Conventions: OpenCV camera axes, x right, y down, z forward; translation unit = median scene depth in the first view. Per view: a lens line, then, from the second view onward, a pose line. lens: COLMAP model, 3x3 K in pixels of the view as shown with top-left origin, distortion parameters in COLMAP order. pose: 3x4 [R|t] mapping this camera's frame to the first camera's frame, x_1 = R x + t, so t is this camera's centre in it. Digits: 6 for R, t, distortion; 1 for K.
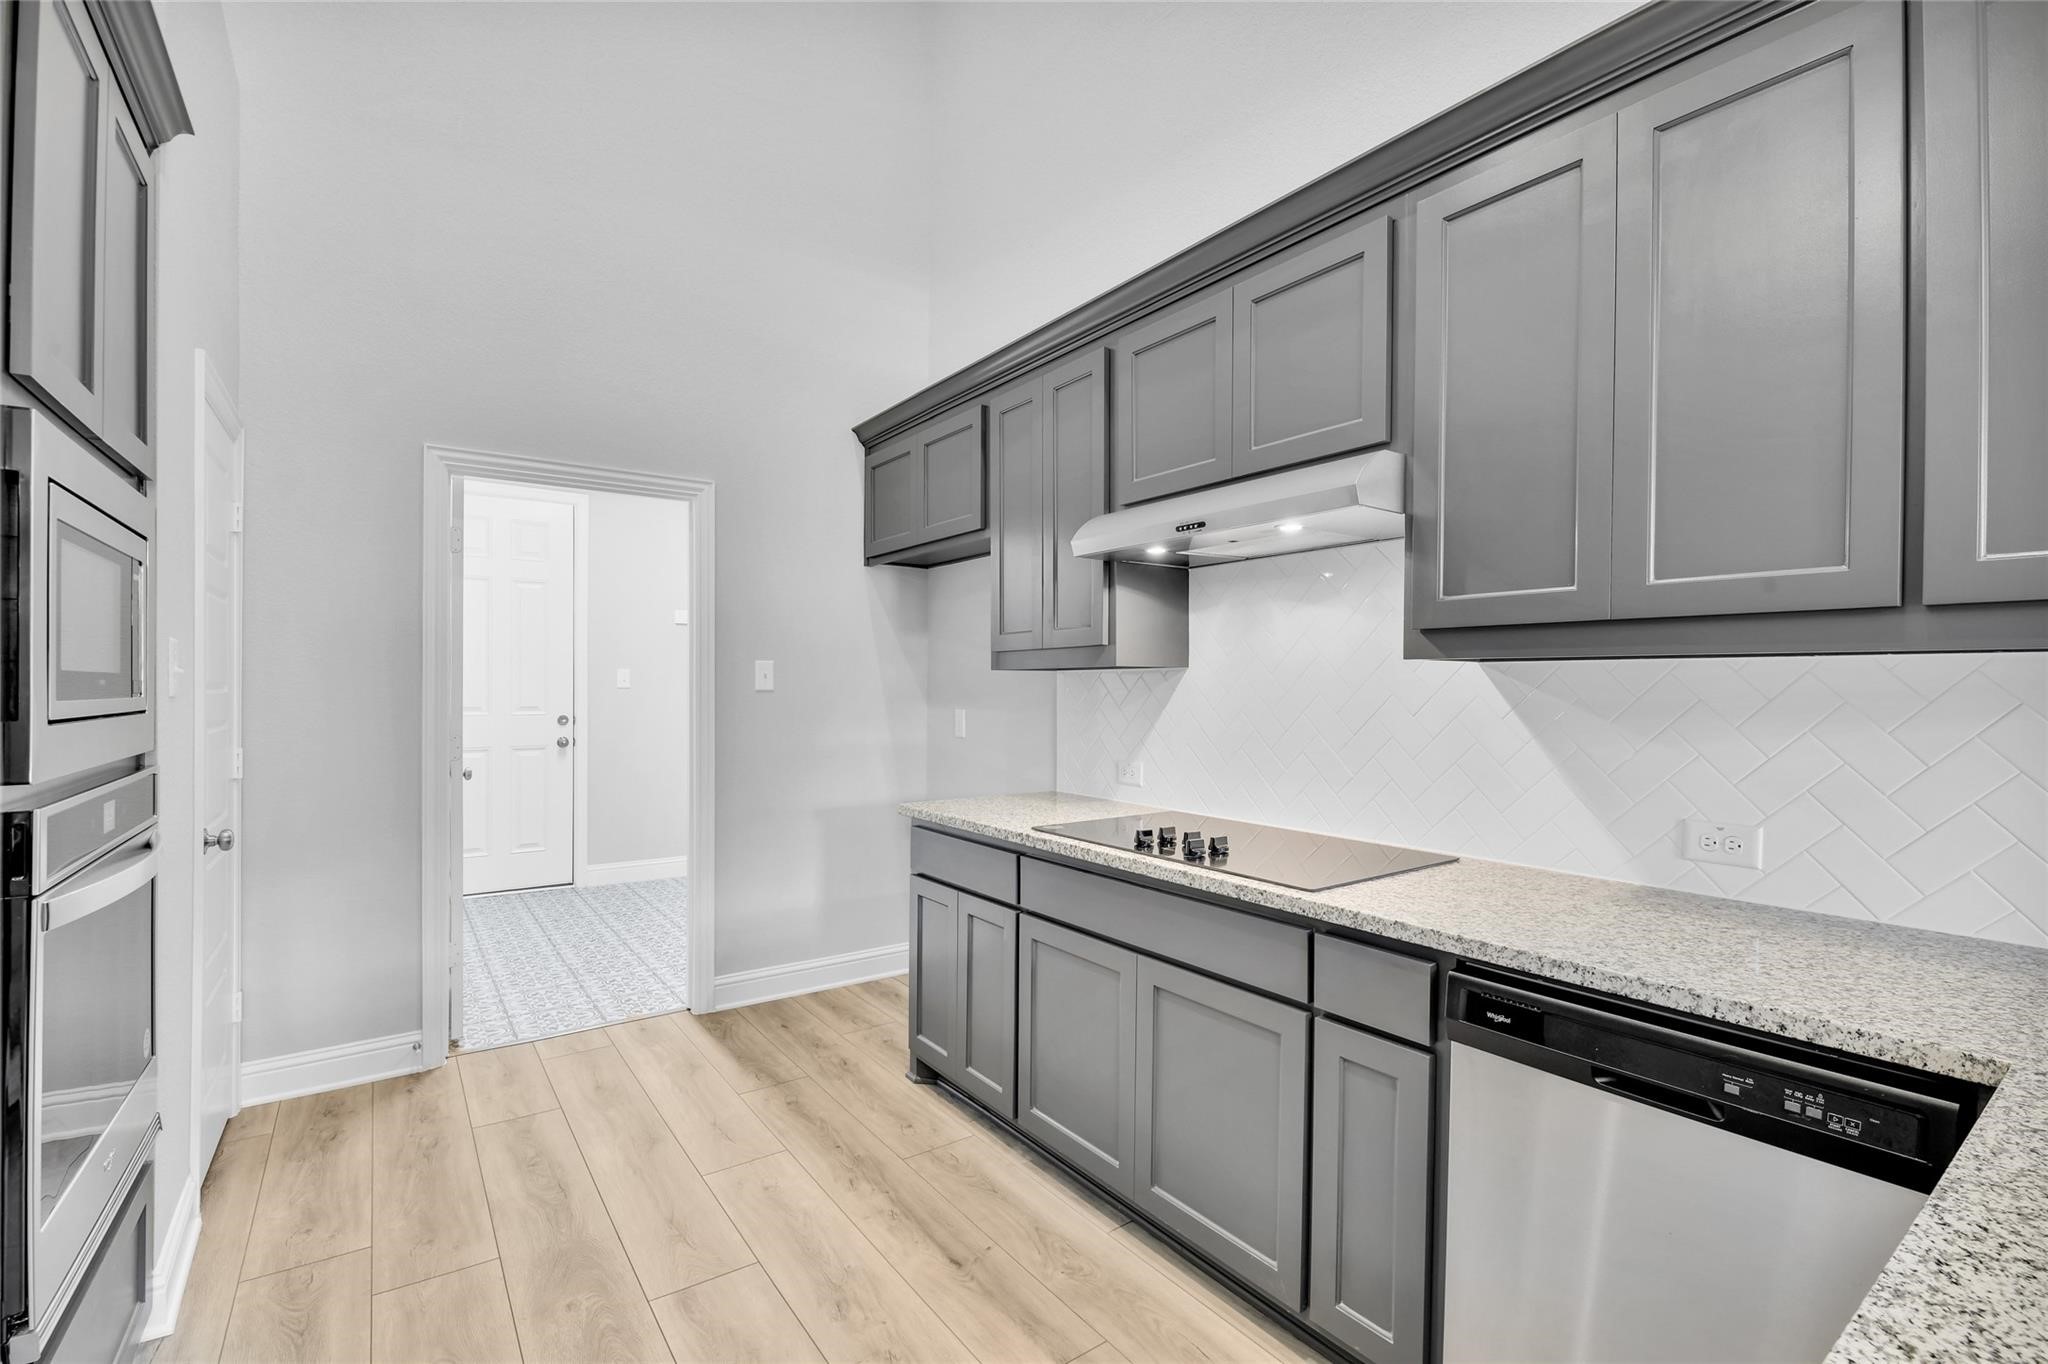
lens RADIAL K [[896.9, 0, 1055.5], [0, 896.9, 686.4], [0, 0, 1]] dist [-0.001330, -0.000691]
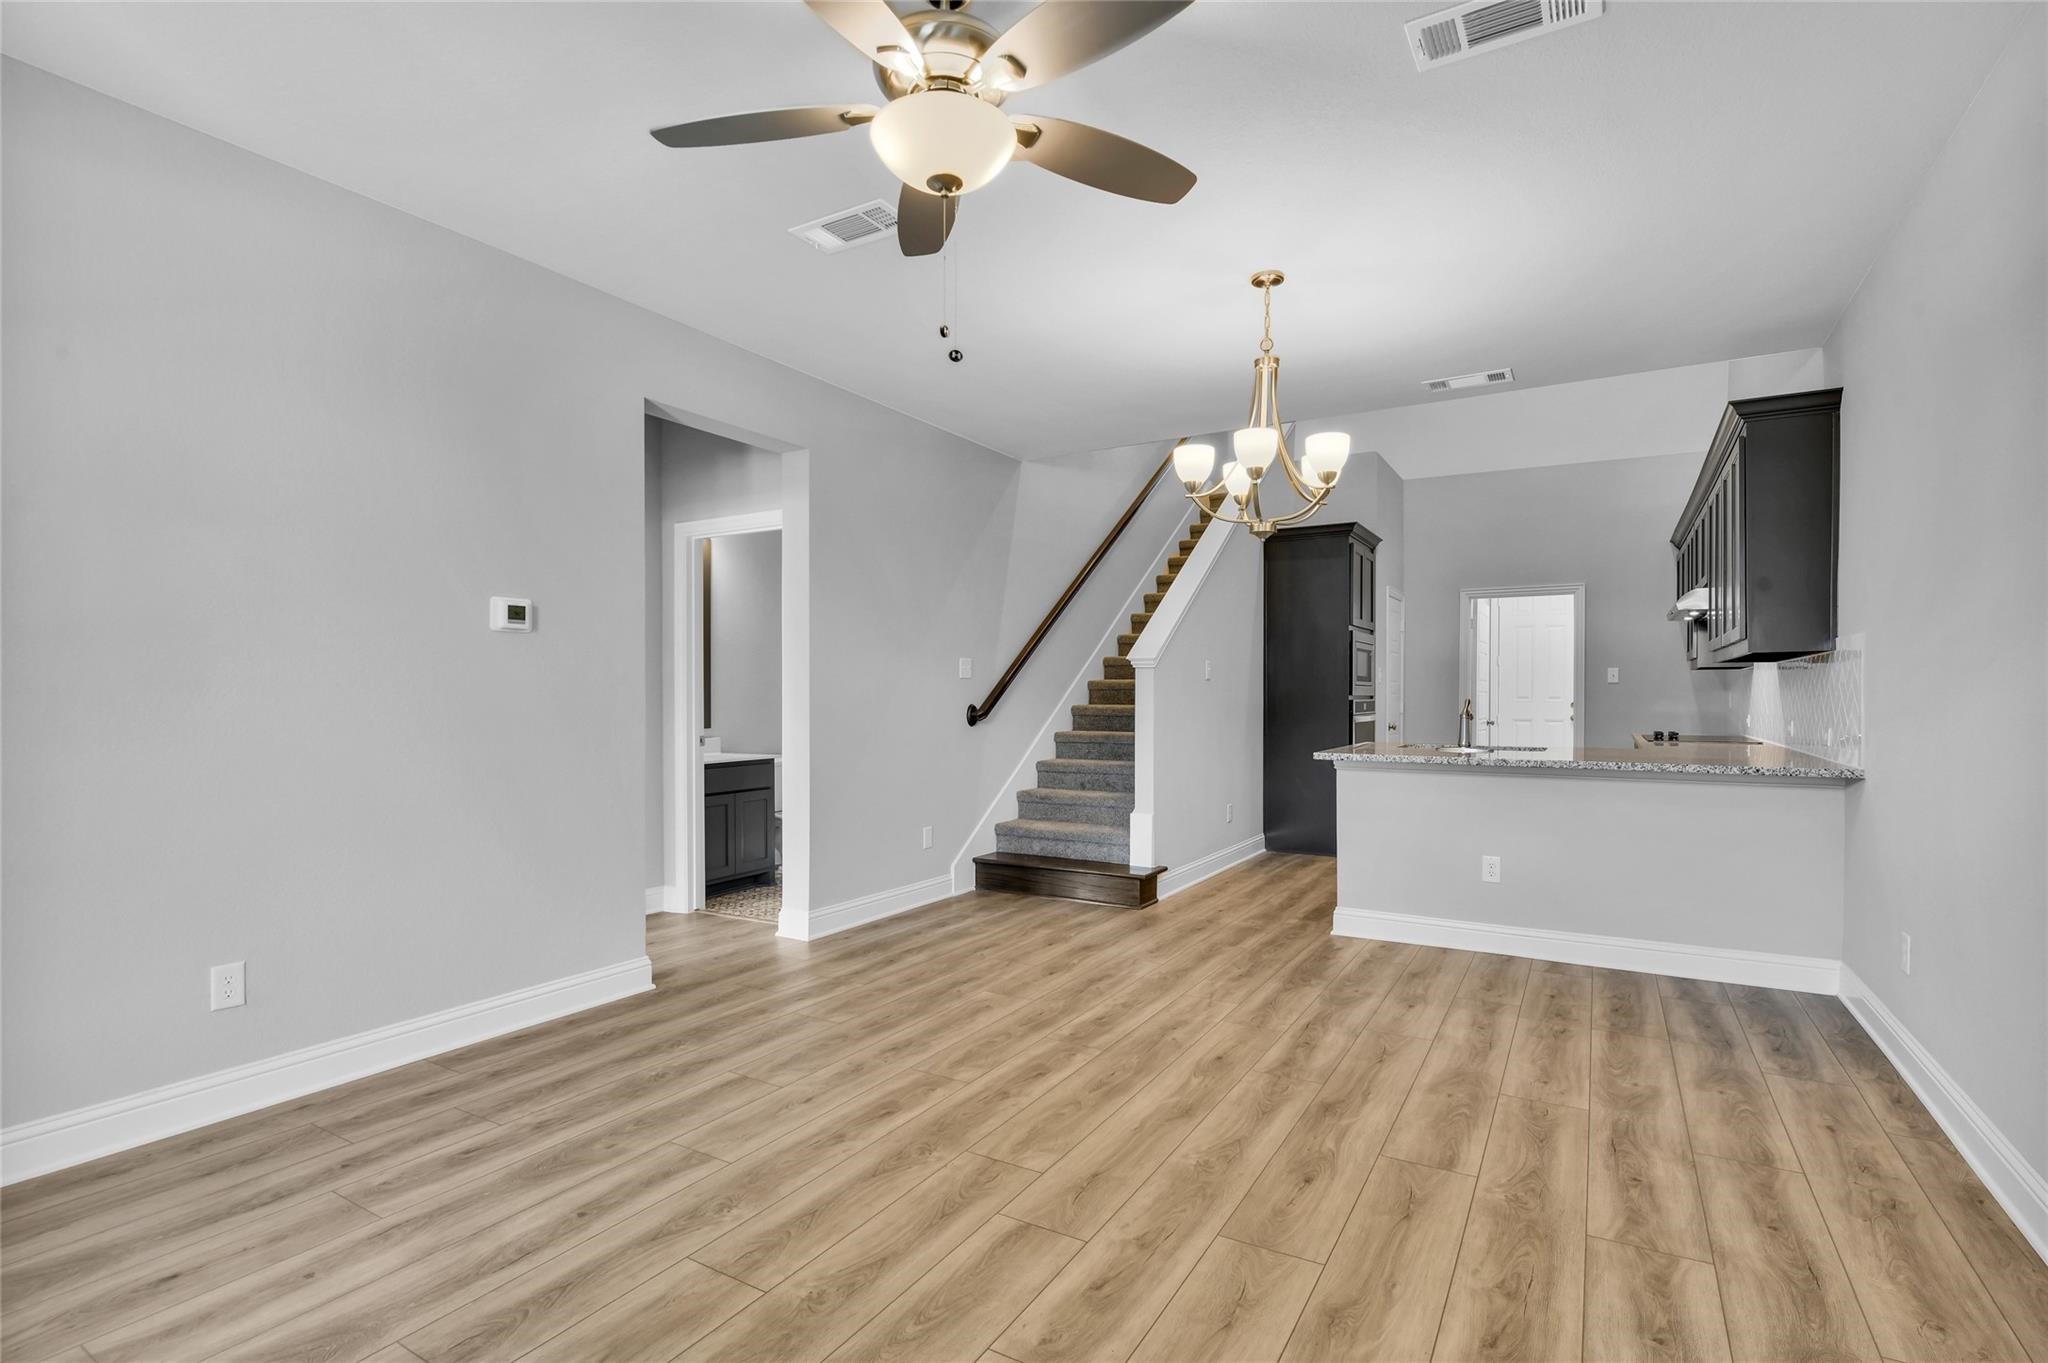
lens RADIAL K [[935.1, 0, 1013.1], [0, 935.1, 670.8], [0, 0, 1]] dist [-0.021033, -0.000889]
pose [[0.339863, -0.024372, -0.940159, 1.464531], [0.001777, 0.999679, -0.025272, 0.035464], [0.940473, 0.006919, 0.339797, -1.211209]]
